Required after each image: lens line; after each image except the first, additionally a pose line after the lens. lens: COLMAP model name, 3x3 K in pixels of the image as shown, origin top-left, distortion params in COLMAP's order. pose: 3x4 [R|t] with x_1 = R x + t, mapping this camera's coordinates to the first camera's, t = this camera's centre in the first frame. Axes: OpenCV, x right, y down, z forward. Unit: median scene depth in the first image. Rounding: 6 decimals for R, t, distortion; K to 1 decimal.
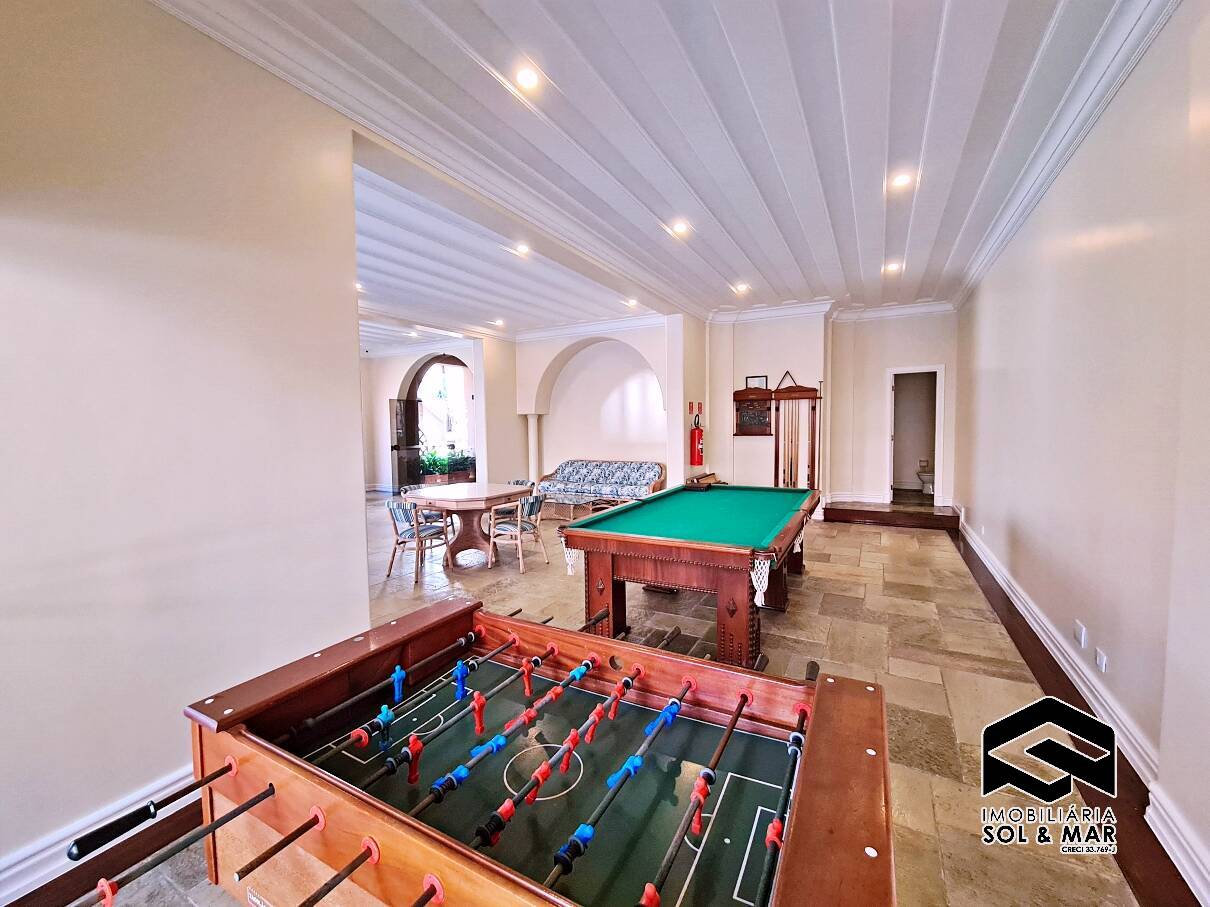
lens RADIAL K [[494.6, 0, 609.7], [0, 494.6, 450.2], [0, 0, 1]] dist [-0.003264, -0.000629]
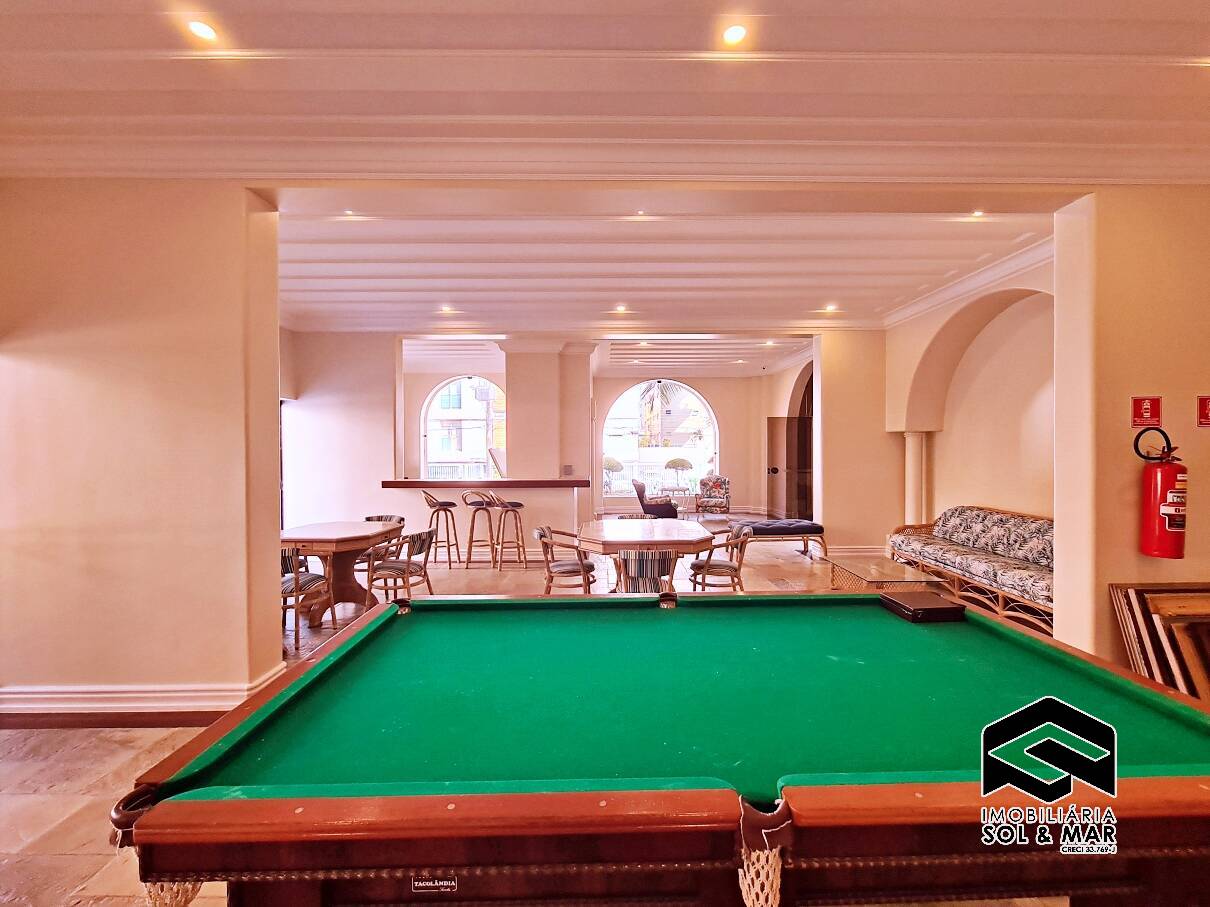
lens RADIAL K [[494.6, 0, 609.7], [0, 494.6, 450.2], [0, 0, 1]] dist [-0.003264, -0.000629]
pose [[0.490956, 0.018140, -0.870996, 0.284159], [-0.047507, 0.998853, -0.005975, -0.029272], [0.869888, 0.044312, 0.491254, 0.393806]]
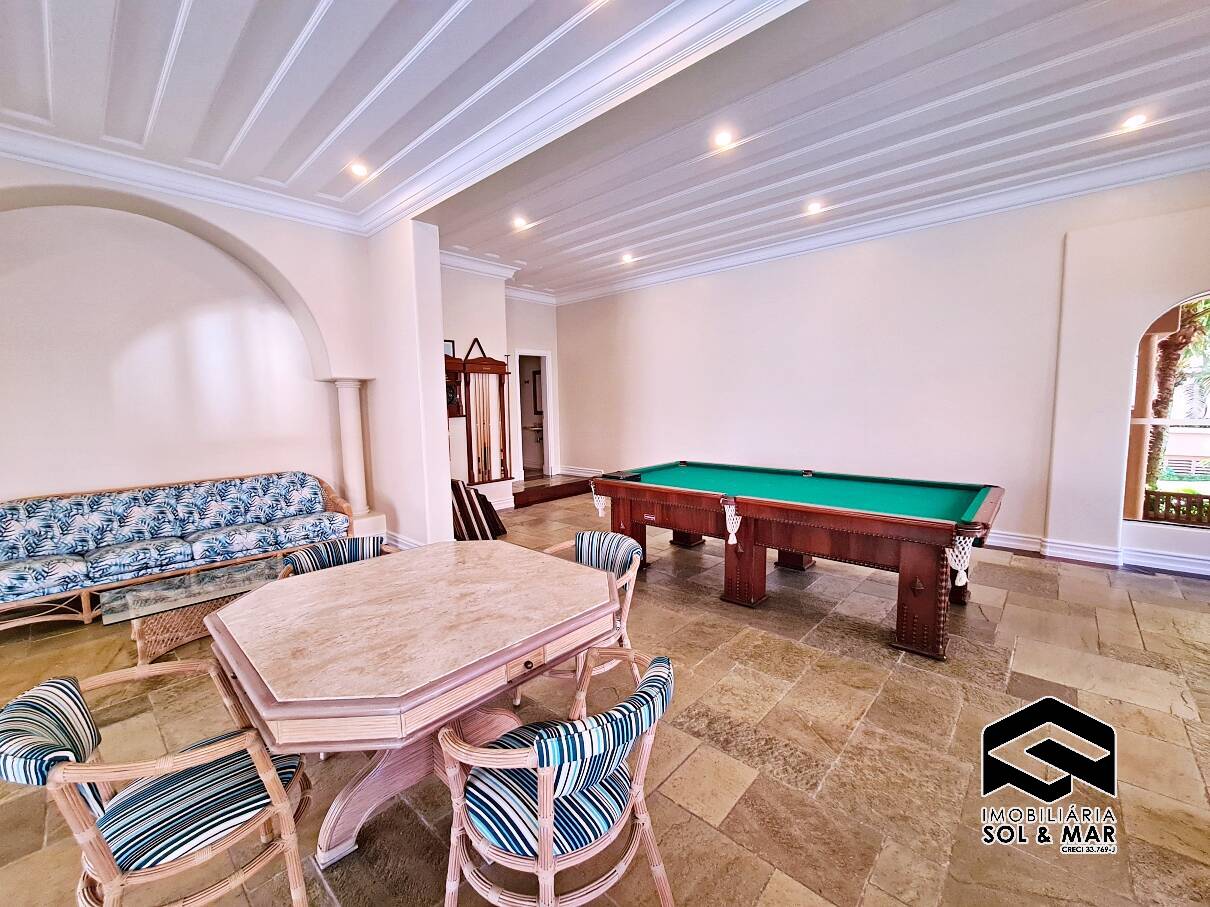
lens RADIAL K [[494.6, 0, 609.7], [0, 494.6, 450.2], [0, 0, 1]] dist [-0.003264, -0.000629]
pose [[0.239947, -0.085440, 0.967019, -0.396435], [0.067736, 0.995165, 0.071119, -0.016899], [-0.968420, 0.048437, 0.244574, 0.577037]]
